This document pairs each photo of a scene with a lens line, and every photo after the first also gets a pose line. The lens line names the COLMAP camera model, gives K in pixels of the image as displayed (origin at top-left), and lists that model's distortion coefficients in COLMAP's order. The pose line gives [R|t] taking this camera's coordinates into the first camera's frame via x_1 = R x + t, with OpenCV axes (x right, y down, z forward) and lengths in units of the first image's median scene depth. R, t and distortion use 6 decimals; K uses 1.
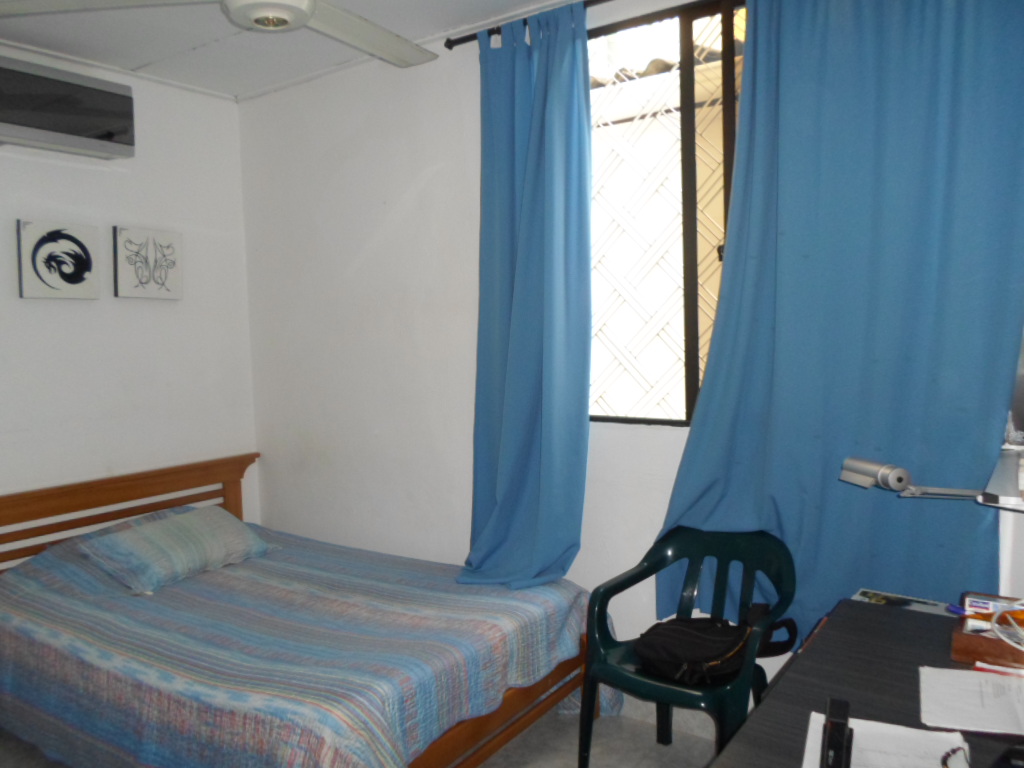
lens RADIAL K [[778.0, 0, 513.4], [0, 778.0, 389.8], [0, 0, 1]] dist [-0.027985, -0.011689]
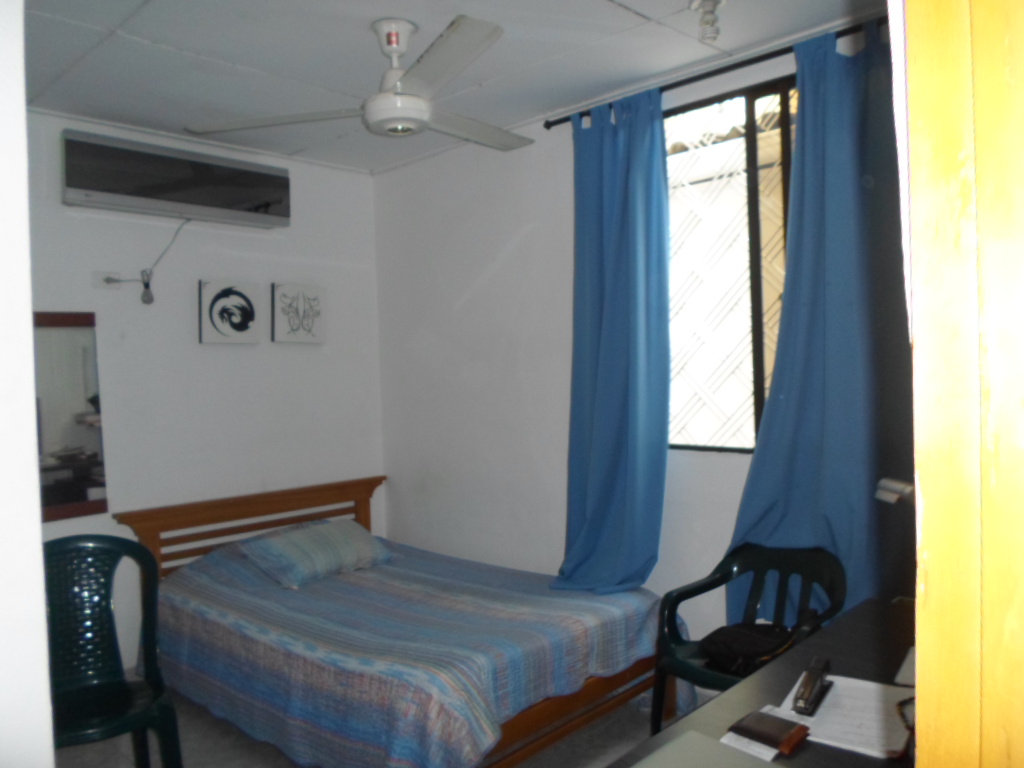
lens RADIAL K [[778.0, 0, 512.0], [0, 778.0, 381.1], [0, 0, 1]] dist [-0.027985, -0.011689]
pose [[0.987698, -0.001726, -0.156366, 0.053002], [-0.007307, 0.998337, -0.057179, 0.009255], [0.156204, 0.057618, 0.986043, -0.164015]]
